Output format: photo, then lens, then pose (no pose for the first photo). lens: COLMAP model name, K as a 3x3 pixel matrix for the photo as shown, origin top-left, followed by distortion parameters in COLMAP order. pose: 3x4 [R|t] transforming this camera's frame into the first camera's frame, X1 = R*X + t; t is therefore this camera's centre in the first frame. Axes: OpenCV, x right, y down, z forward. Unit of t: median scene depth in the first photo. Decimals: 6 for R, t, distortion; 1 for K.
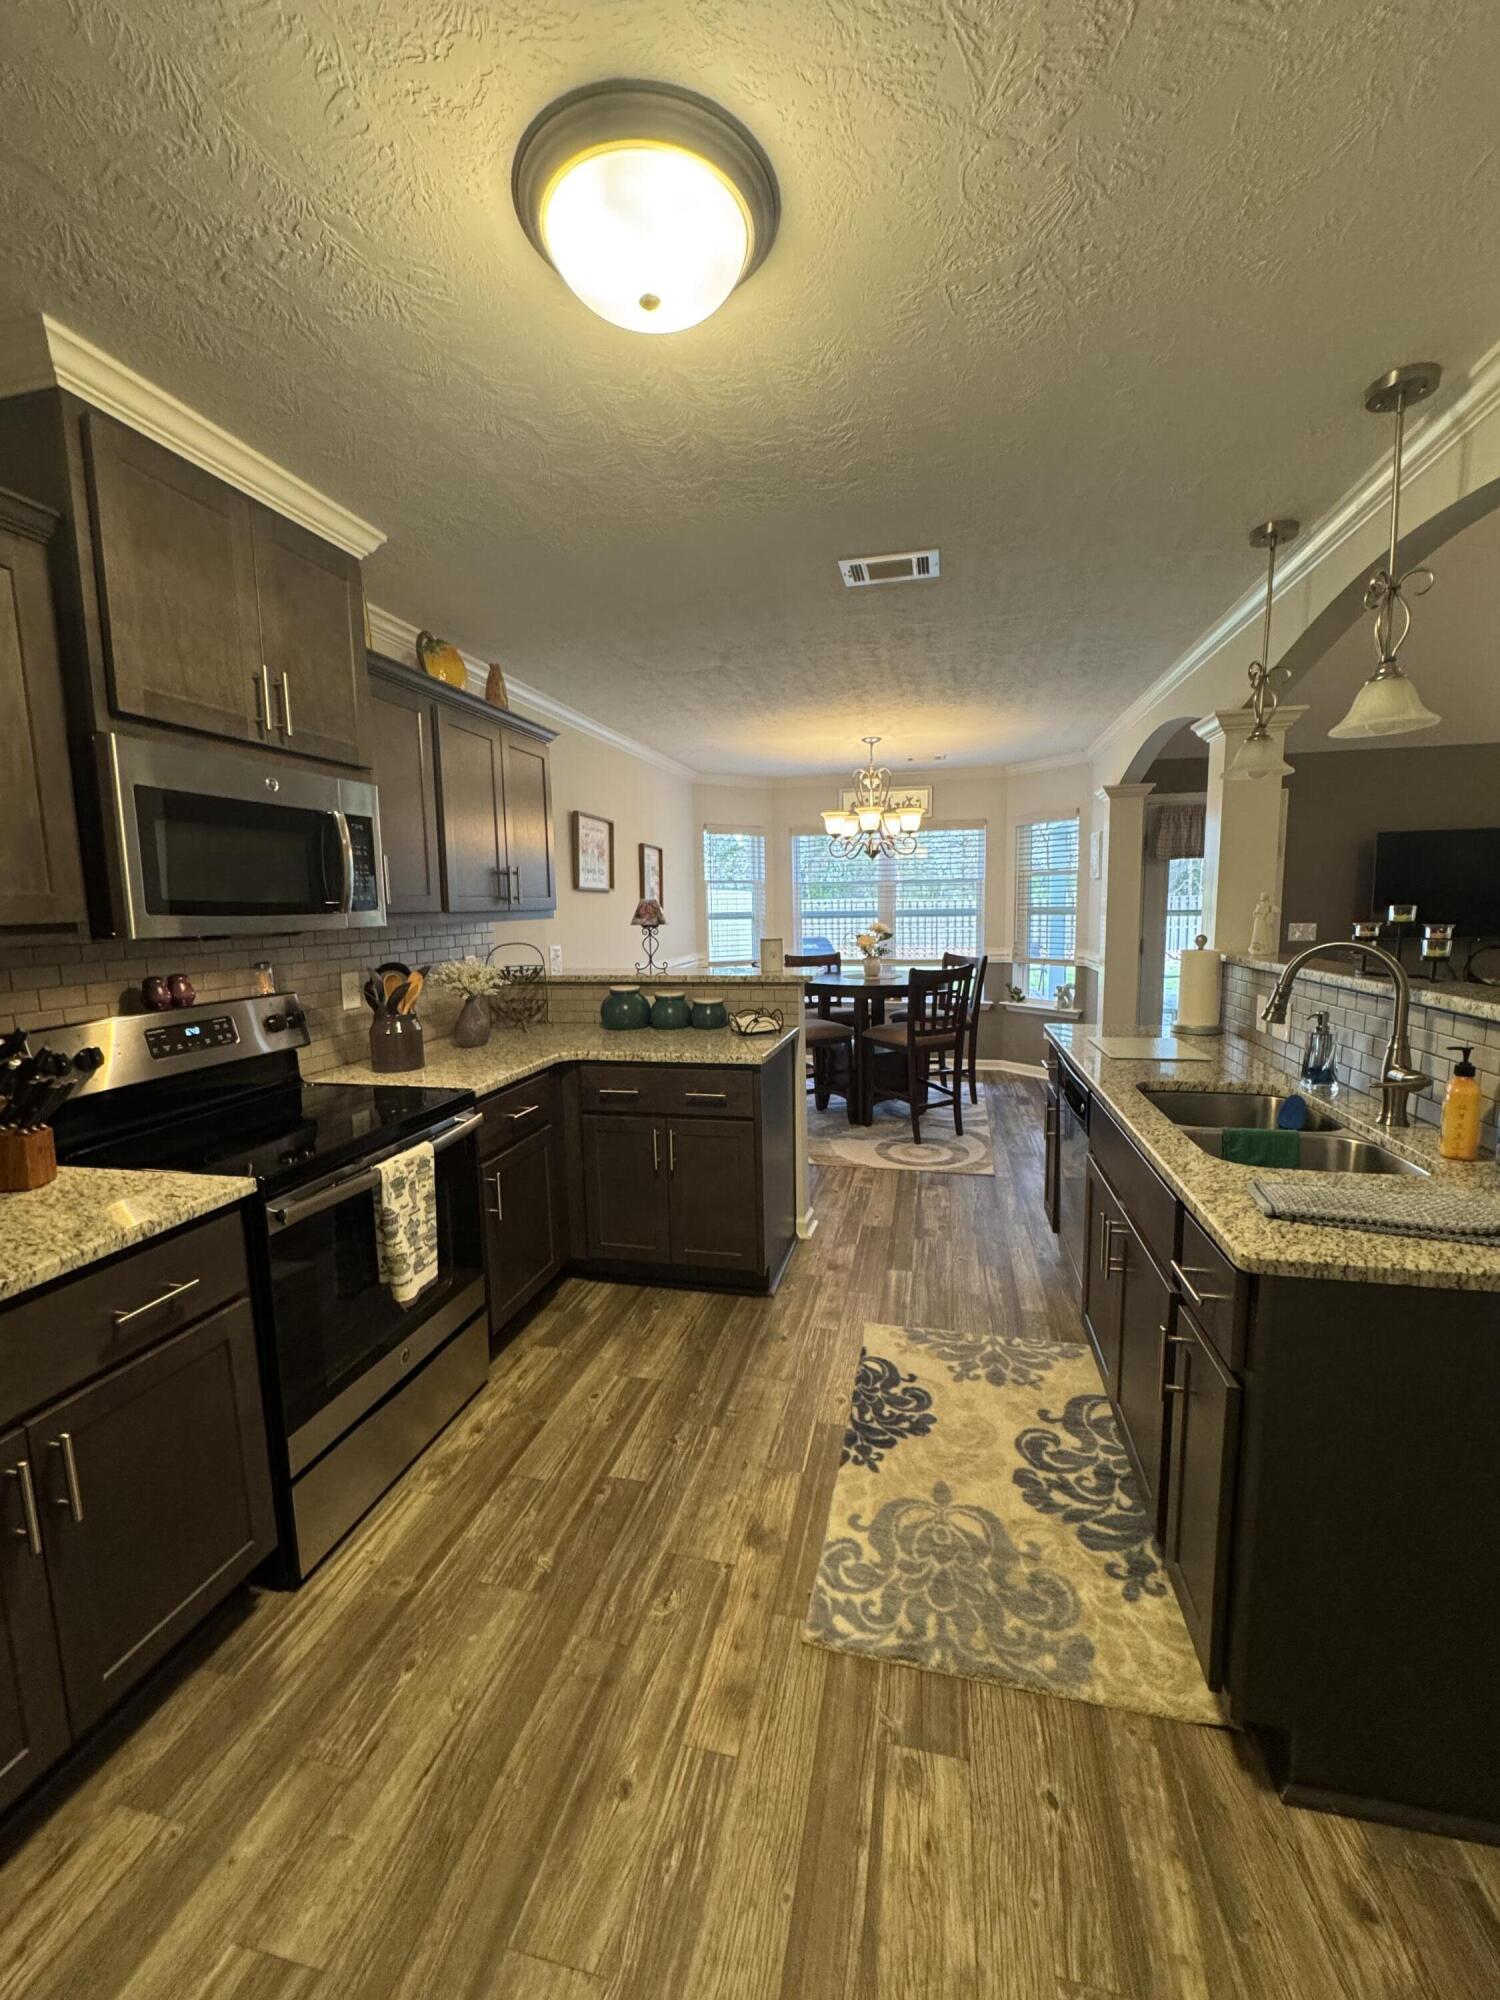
lens RADIAL K [[796.9, 0, 758.0], [0, 796.9, 998.1], [0, 0, 1]] dist [-0.003241, 0.001006]
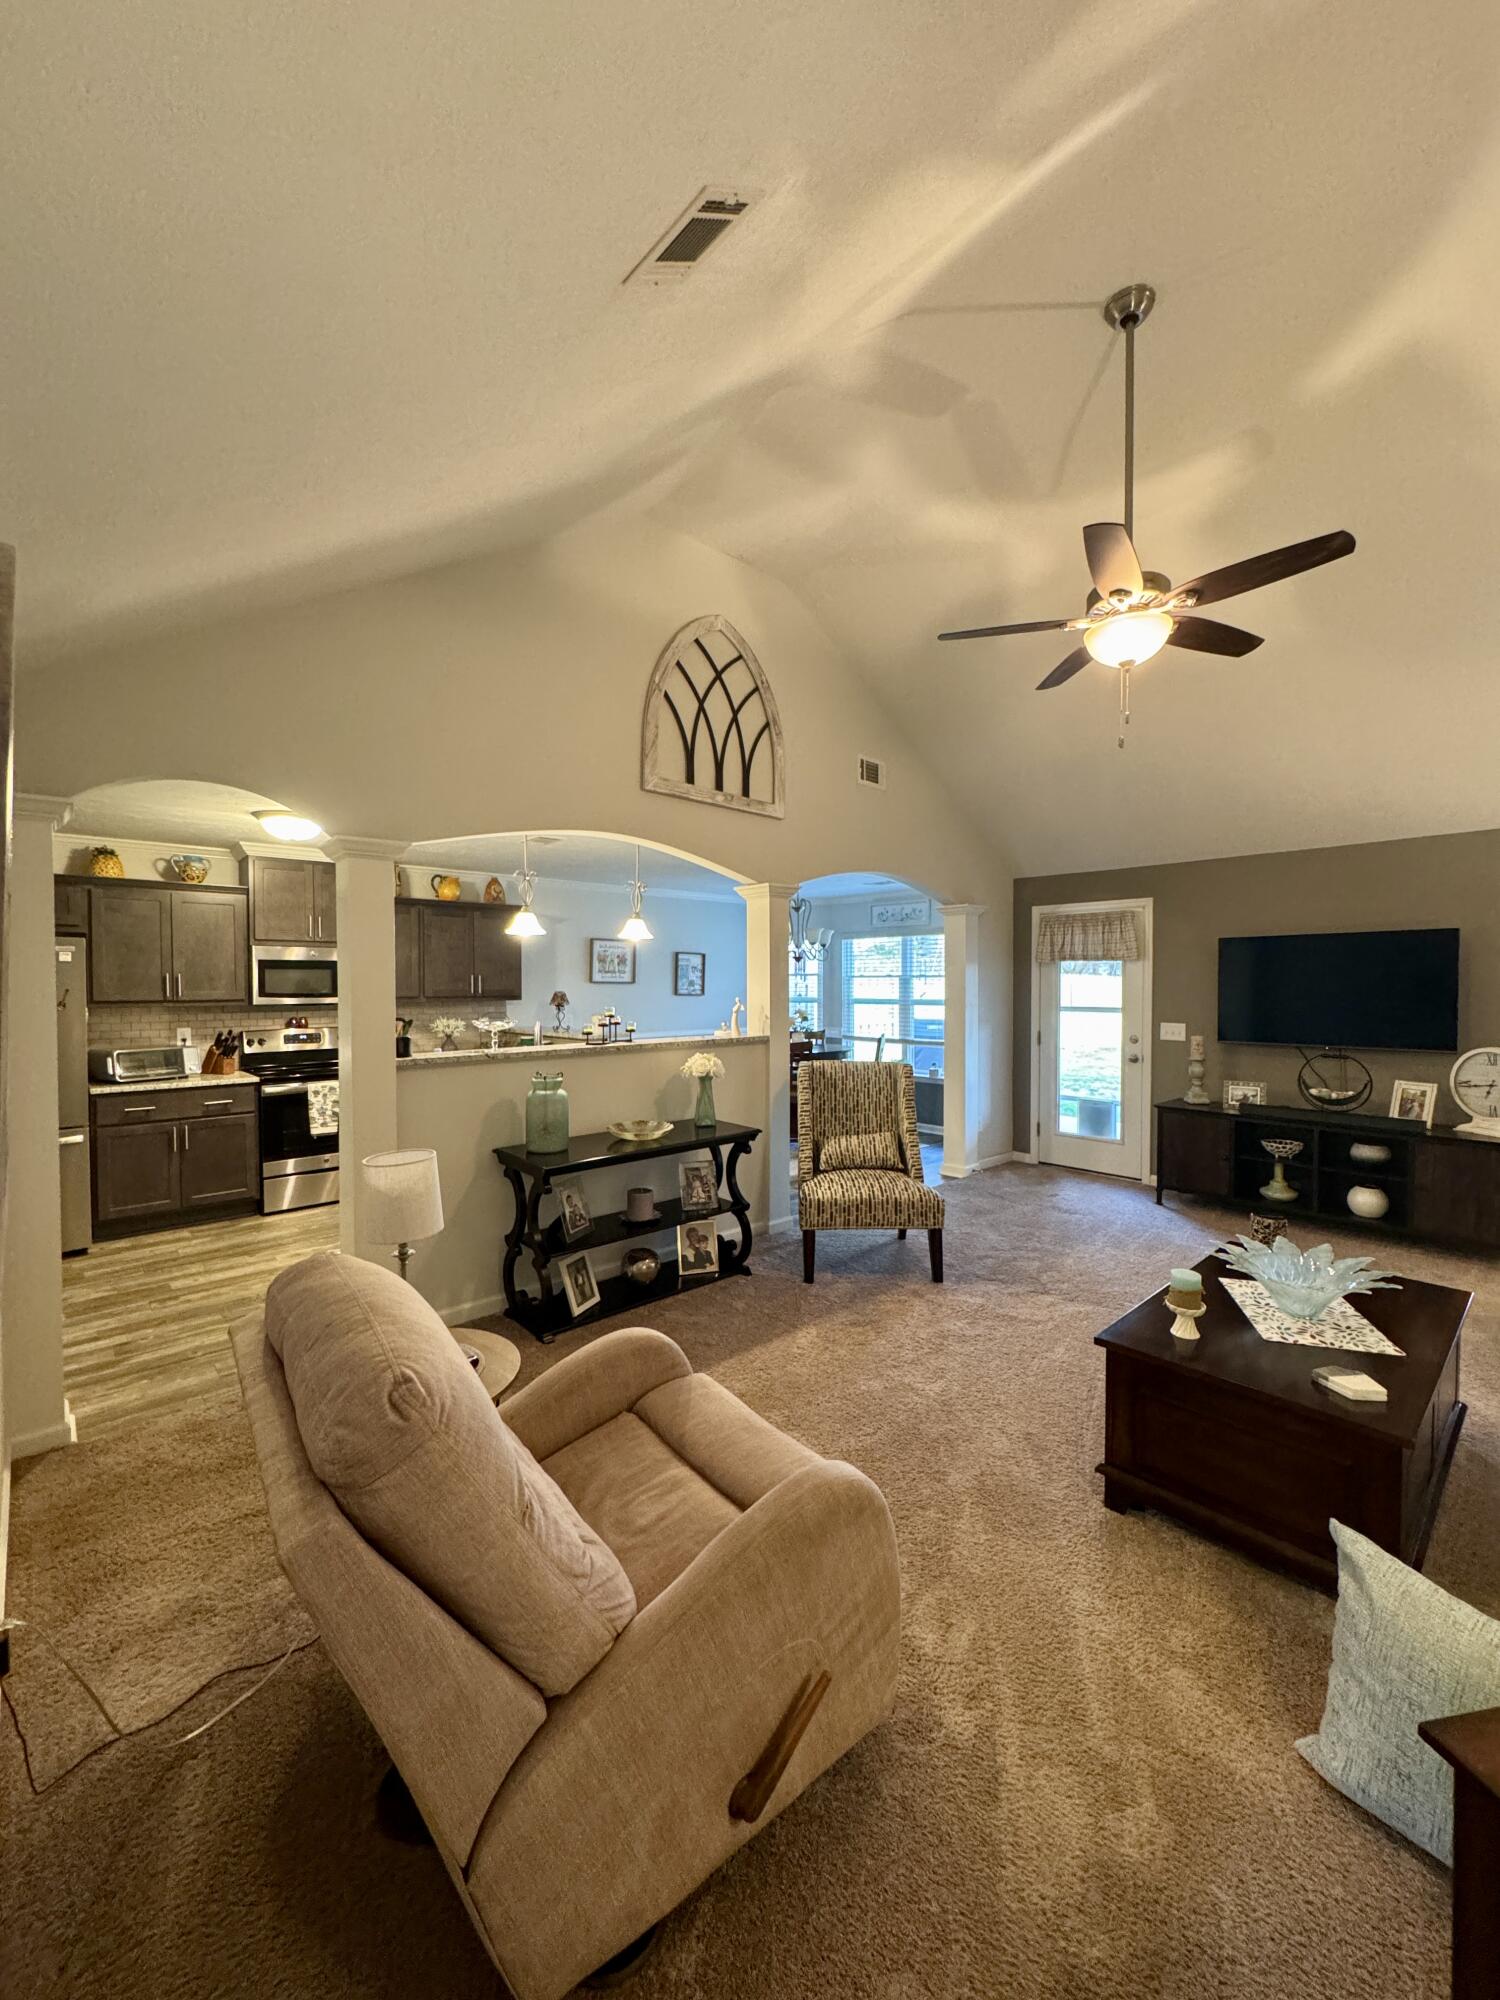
lens RADIAL K [[796.9, 0, 761.0], [0, 796.9, 998.3], [0, 0, 1]] dist [-0.003241, 0.001006]
pose [[0.828959, 0.027722, -0.558622, 2.344518], [-0.079926, 0.994392, -0.069257, -0.030855], [0.553570, 0.102060, 0.826526, -0.489049]]
